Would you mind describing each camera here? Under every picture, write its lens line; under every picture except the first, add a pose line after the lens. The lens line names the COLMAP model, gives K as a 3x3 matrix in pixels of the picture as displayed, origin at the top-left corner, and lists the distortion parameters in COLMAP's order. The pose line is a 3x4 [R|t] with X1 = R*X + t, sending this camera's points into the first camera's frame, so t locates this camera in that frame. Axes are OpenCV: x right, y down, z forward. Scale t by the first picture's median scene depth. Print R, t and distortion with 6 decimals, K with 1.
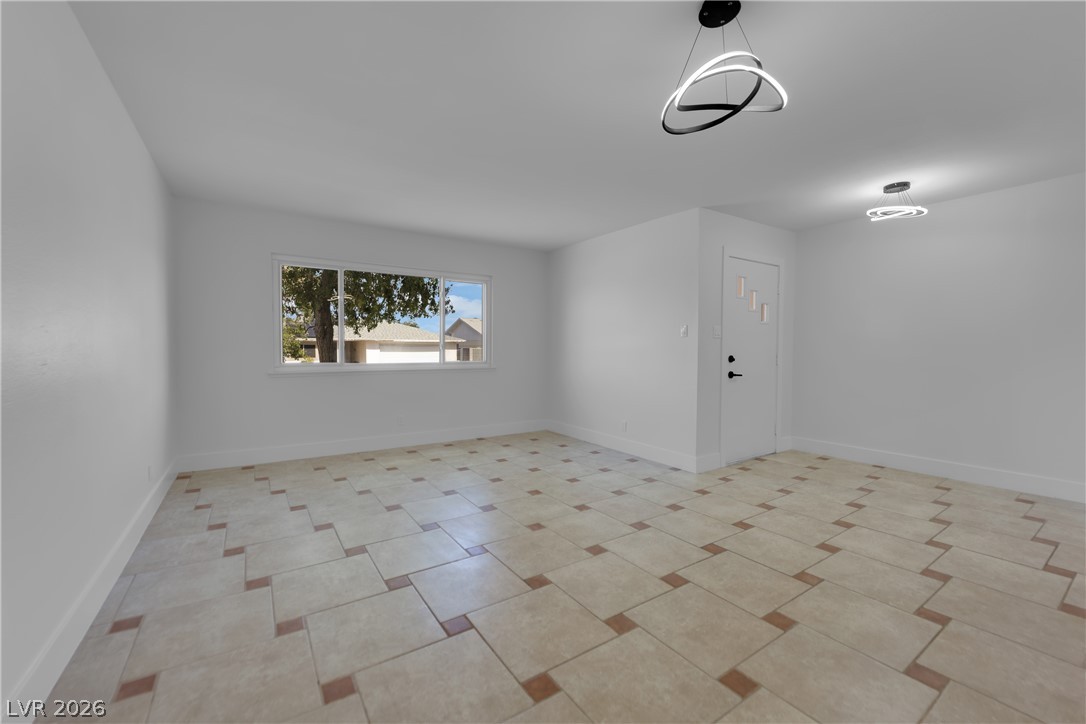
lens RADIAL K [[441.1, 0, 540.8], [0, 441.1, 357.2], [0, 0, 1]] dist [-0.009750, 0.001266]
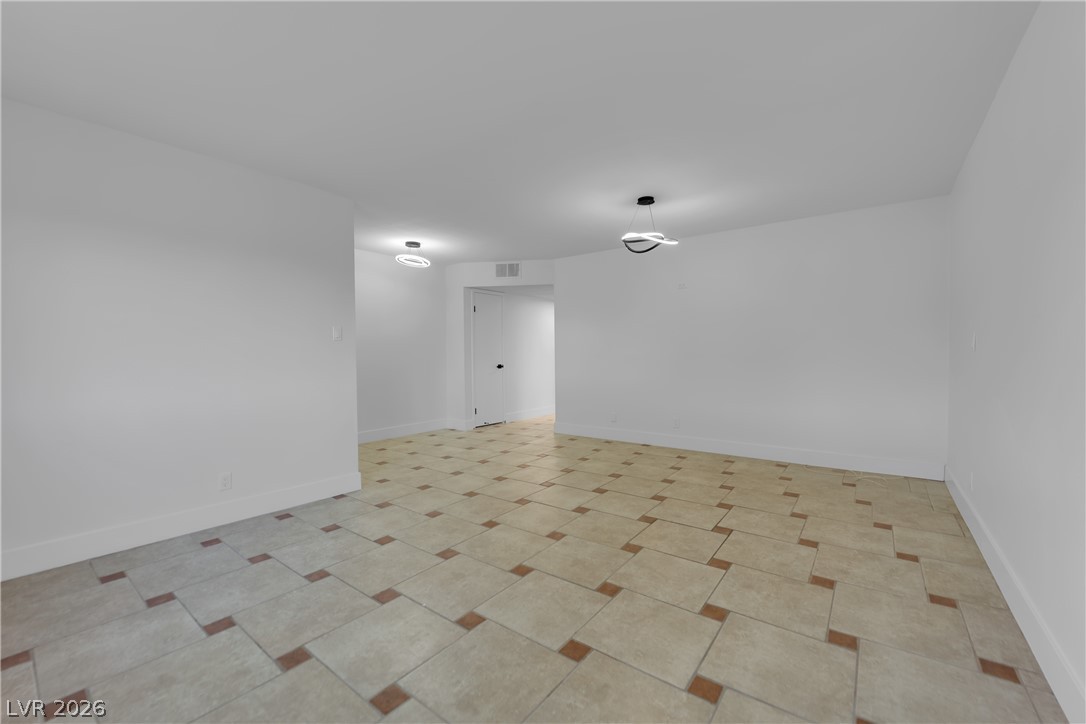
lens RADIAL K [[441.1, 0, 538.1], [0, 441.1, 359.8], [0, 0, 1]] dist [-0.009750, 0.001266]
pose [[-0.326643, -0.017879, 0.944979, -1.068431], [0.026255, 0.999264, 0.027981, -0.041823], [-0.944783, 0.033951, -0.325933, 1.561124]]
